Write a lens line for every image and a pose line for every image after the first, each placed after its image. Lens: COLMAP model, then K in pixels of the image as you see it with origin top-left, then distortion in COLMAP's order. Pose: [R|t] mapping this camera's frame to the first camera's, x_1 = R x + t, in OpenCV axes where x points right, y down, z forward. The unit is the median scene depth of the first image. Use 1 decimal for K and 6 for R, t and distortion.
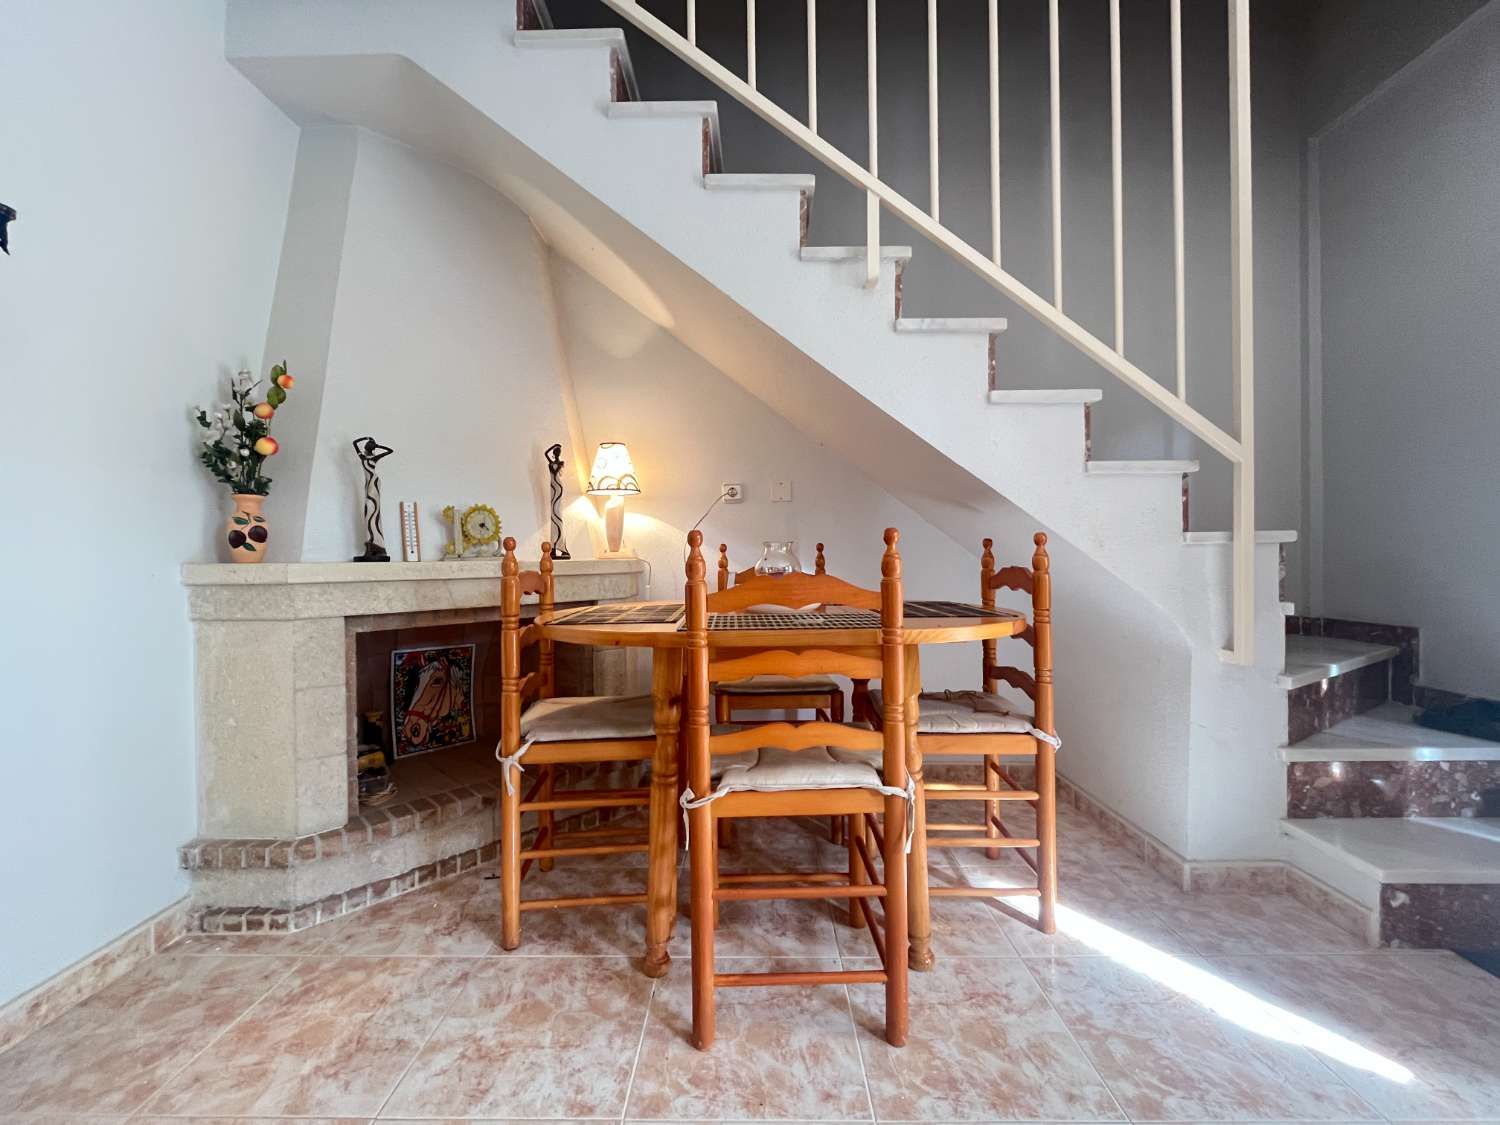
lens RADIAL K [[610.6, 0, 748.7], [0, 610.6, 561.3], [0, 0, 1]] dist [-0.004692, 0.000880]
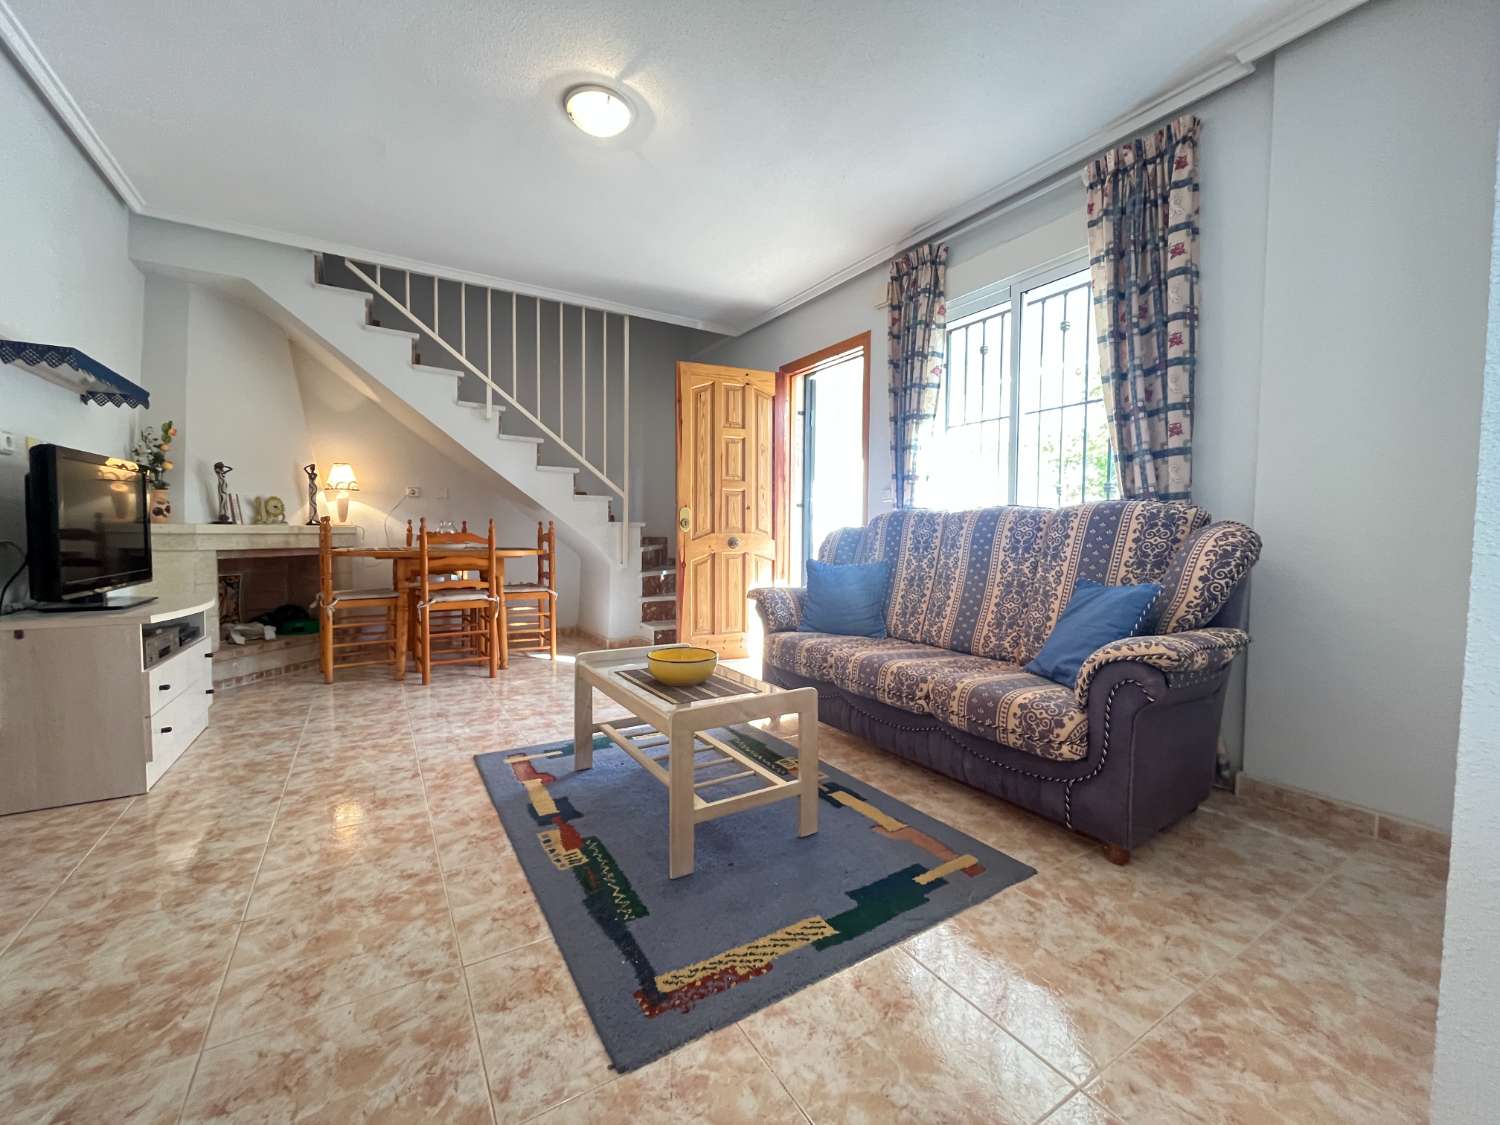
lens RADIAL K [[610.6, 0, 748.7], [0, 610.6, 561.3], [0, 0, 1]] dist [-0.004692, 0.000880]
pose [[0.843815, -0.004076, 0.536619, -0.254290], [-0.018316, 0.999170, 0.036391, 0.019636], [-0.536322, -0.040536, 0.843040, -1.775910]]
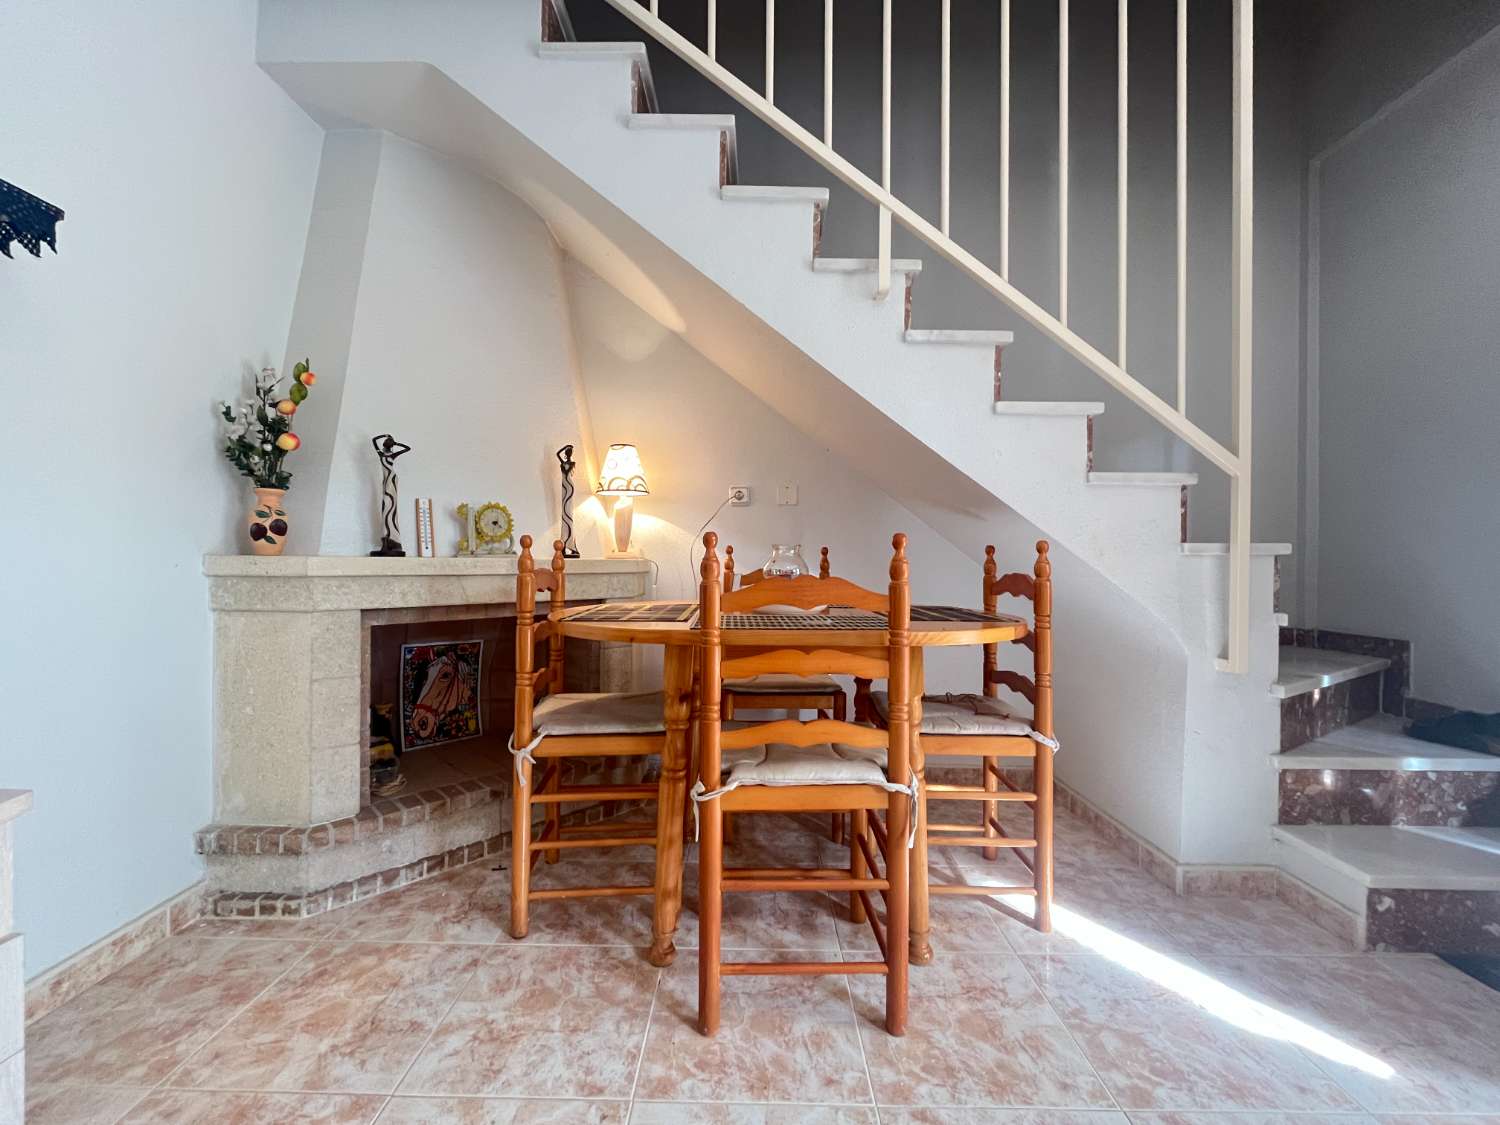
lens RADIAL K [[610.6, 0, 748.7], [0, 610.6, 561.3], [0, 0, 1]] dist [-0.004692, 0.000880]
pose [[0.999811, 0.019280, 0.002671, -0.017913], [-0.019267, 0.999803, -0.004859, 0.002048], [-0.002765, 0.004807, 0.999985, -0.024818]]
